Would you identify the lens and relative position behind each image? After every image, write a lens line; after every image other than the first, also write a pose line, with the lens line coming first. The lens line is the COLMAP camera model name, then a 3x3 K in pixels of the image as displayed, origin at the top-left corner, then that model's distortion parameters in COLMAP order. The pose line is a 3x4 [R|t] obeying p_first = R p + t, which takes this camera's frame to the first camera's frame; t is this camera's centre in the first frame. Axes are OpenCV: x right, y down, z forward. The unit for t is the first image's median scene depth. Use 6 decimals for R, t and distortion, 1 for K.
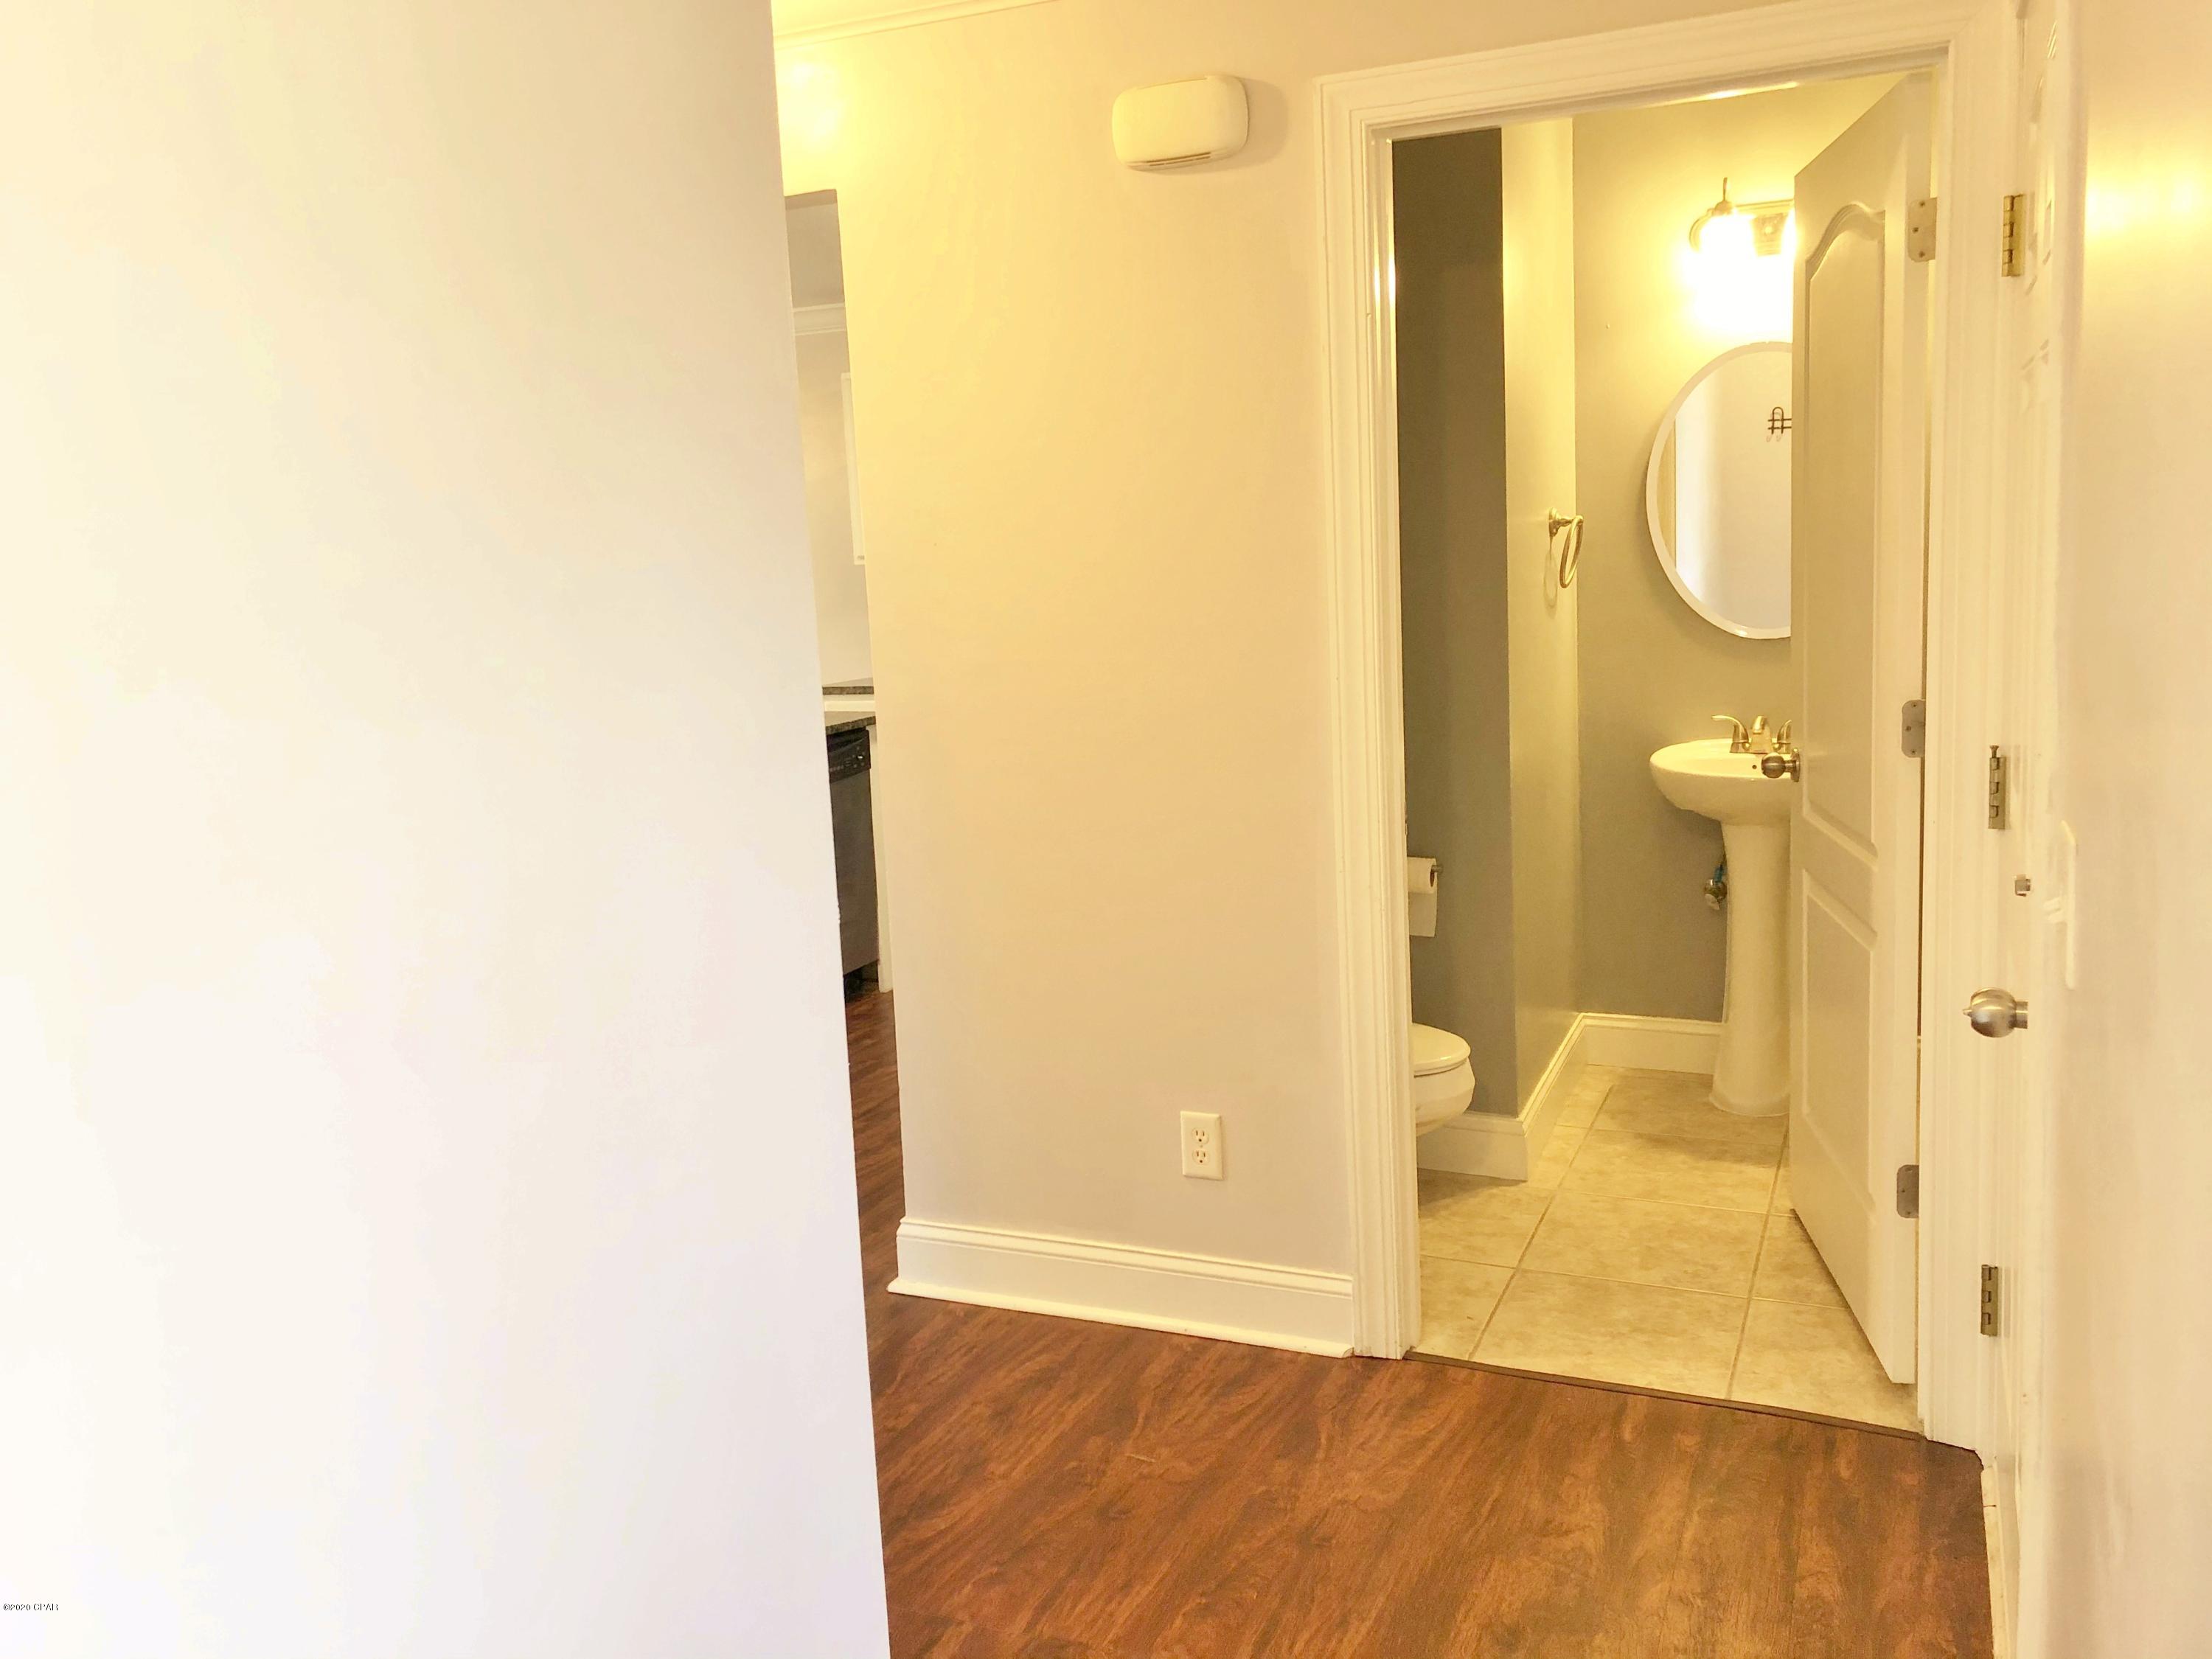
lens RADIAL K [[1813.9, 0, 1106.9], [0, 1813.9, 803.9], [0, 0, 1]] dist [0.011767, 0.003346]
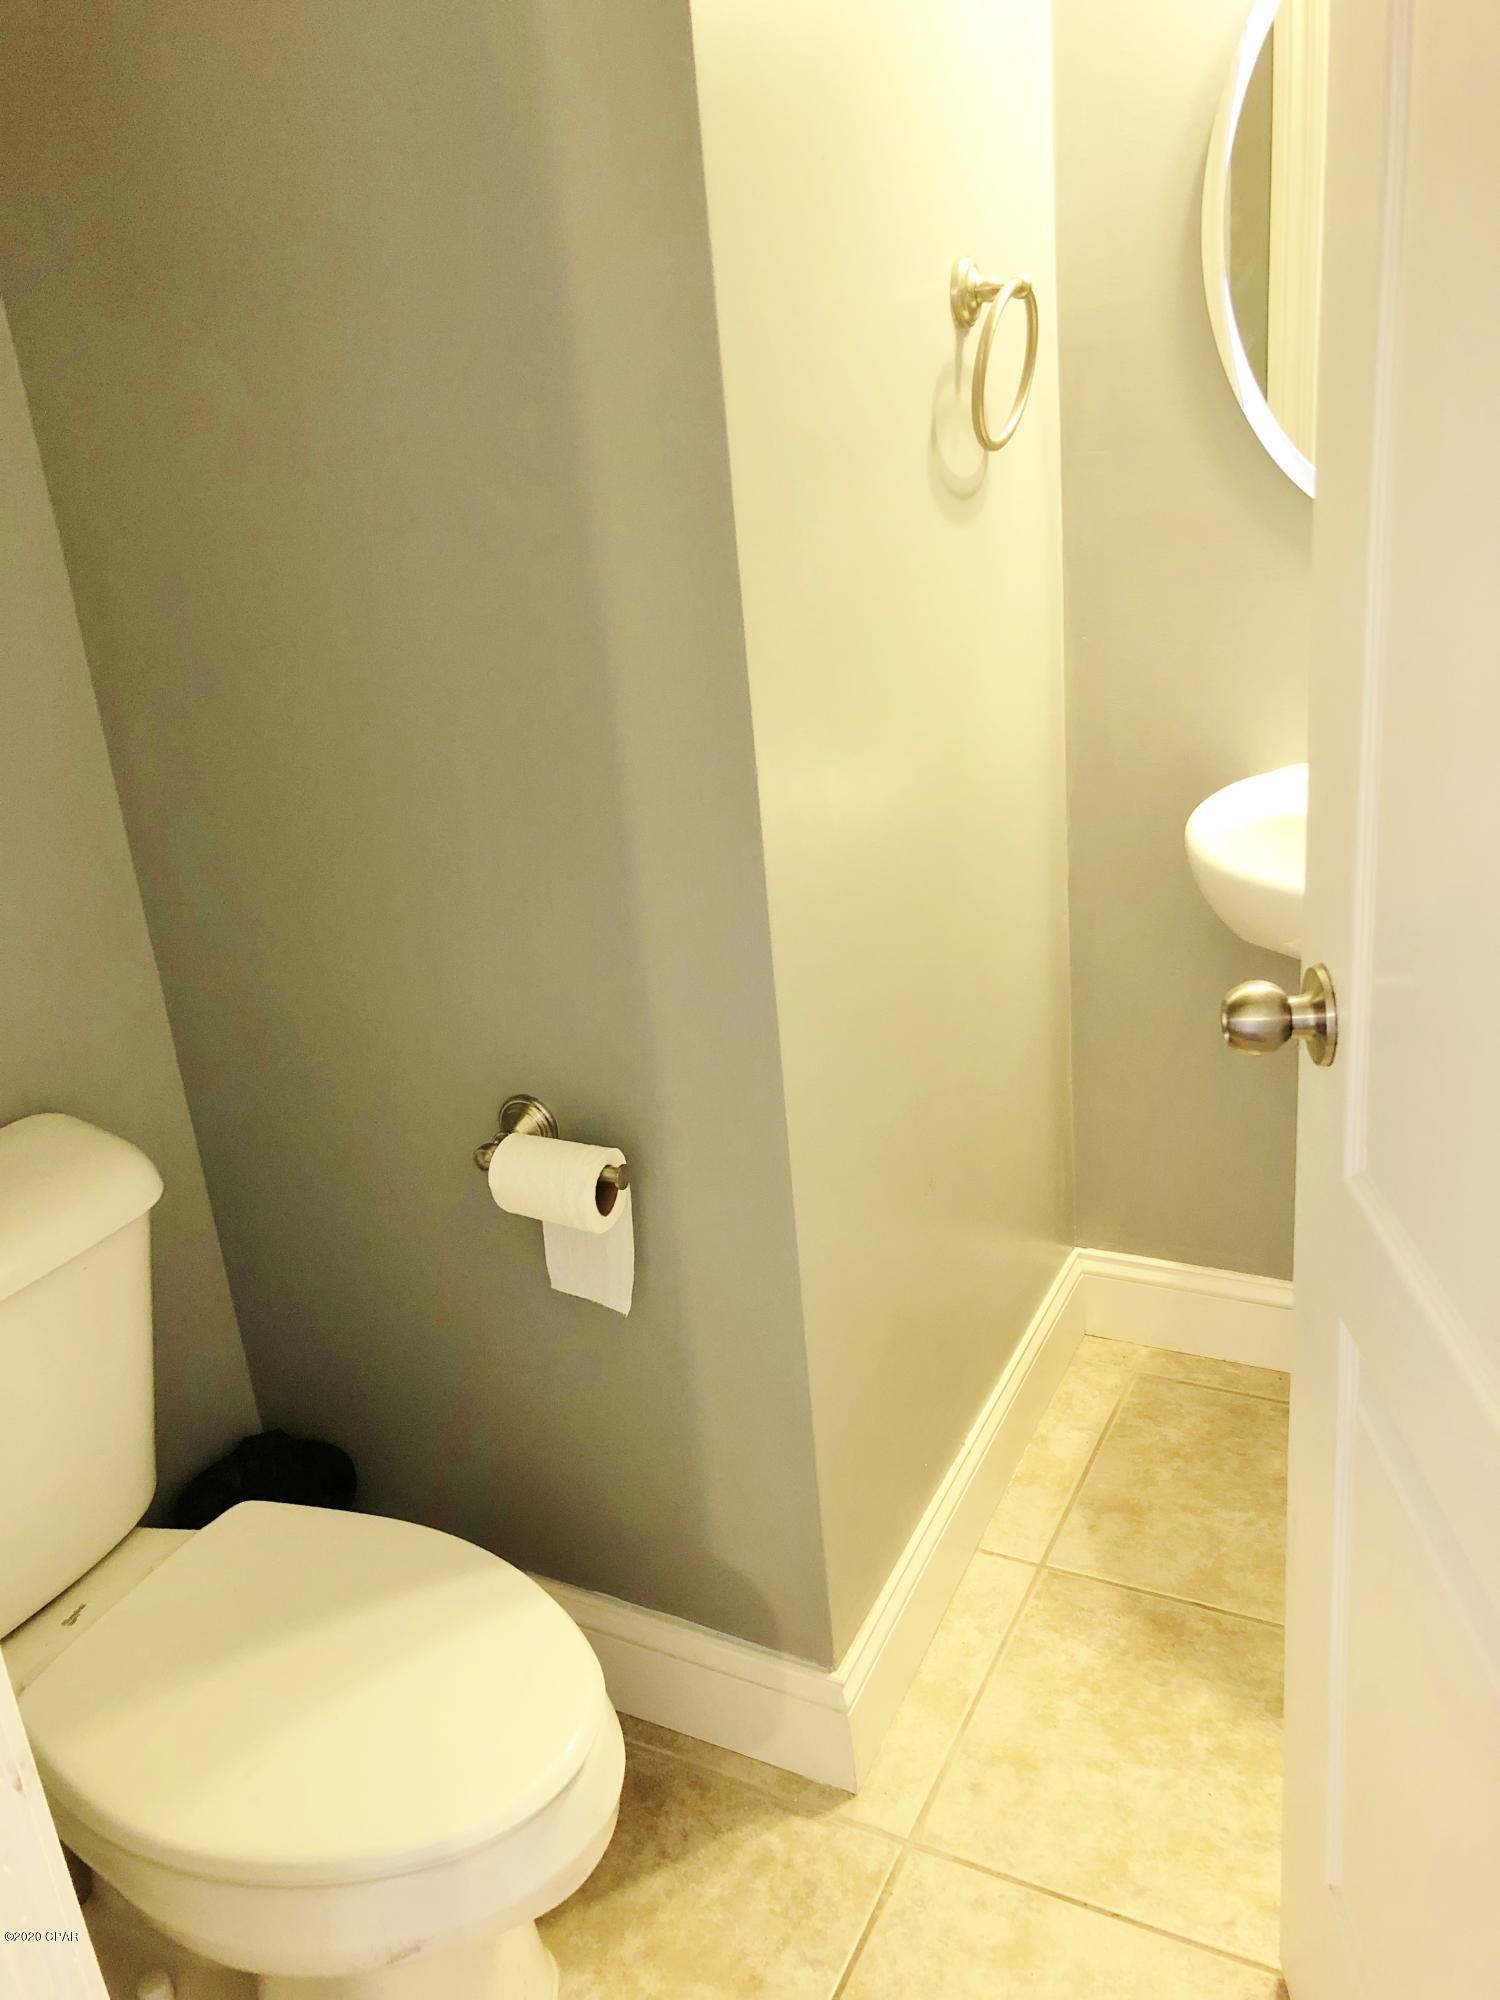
lens RADIAL K [[1677.5, 0, 755.6], [0, 1677.5, 985.3], [0, 0, 1]] dist [-0.046730, 0.136240]
pose [[0.998482, -0.014436, -0.053159, 0.215401], [0.025549, 0.976333, 0.214761, -0.082244], [0.048801, -0.215793, 0.975219, 0.581142]]
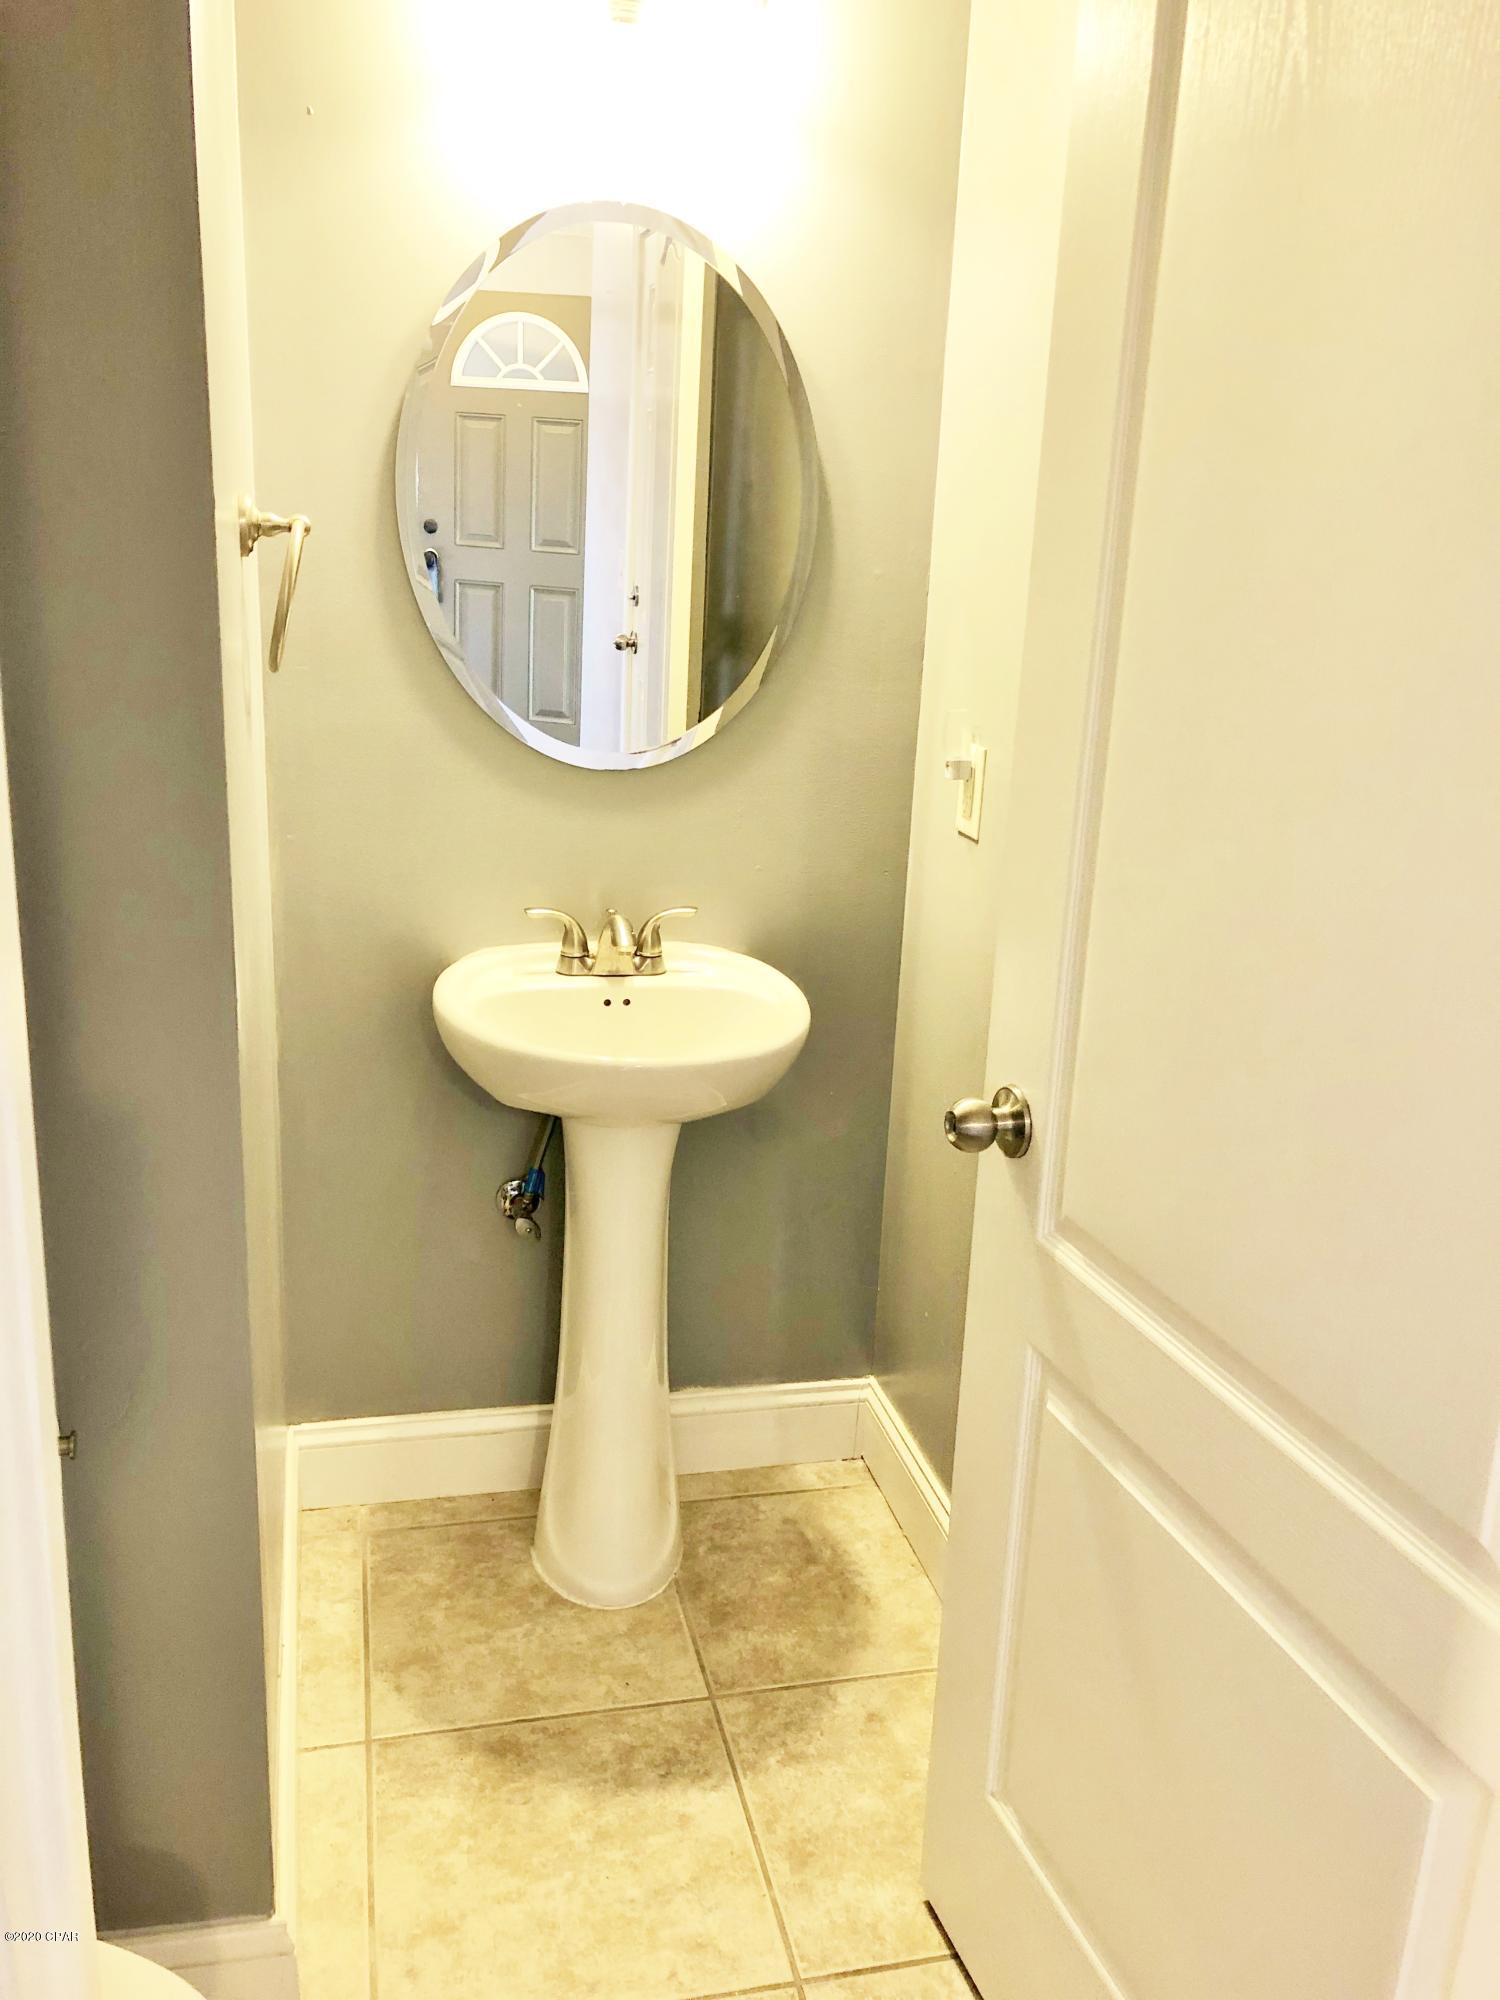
lens RADIAL K [[1677.5, 0, 755.6], [0, 1677.5, 985.3], [0, 0, 1]] dist [-0.046730, 0.136240]
pose [[0.789854, -0.091419, 0.606443, 0.085567], [0.005933, 0.989920, 0.141500, -0.100610], [-0.613267, -0.108167, 0.782435, 0.589920]]
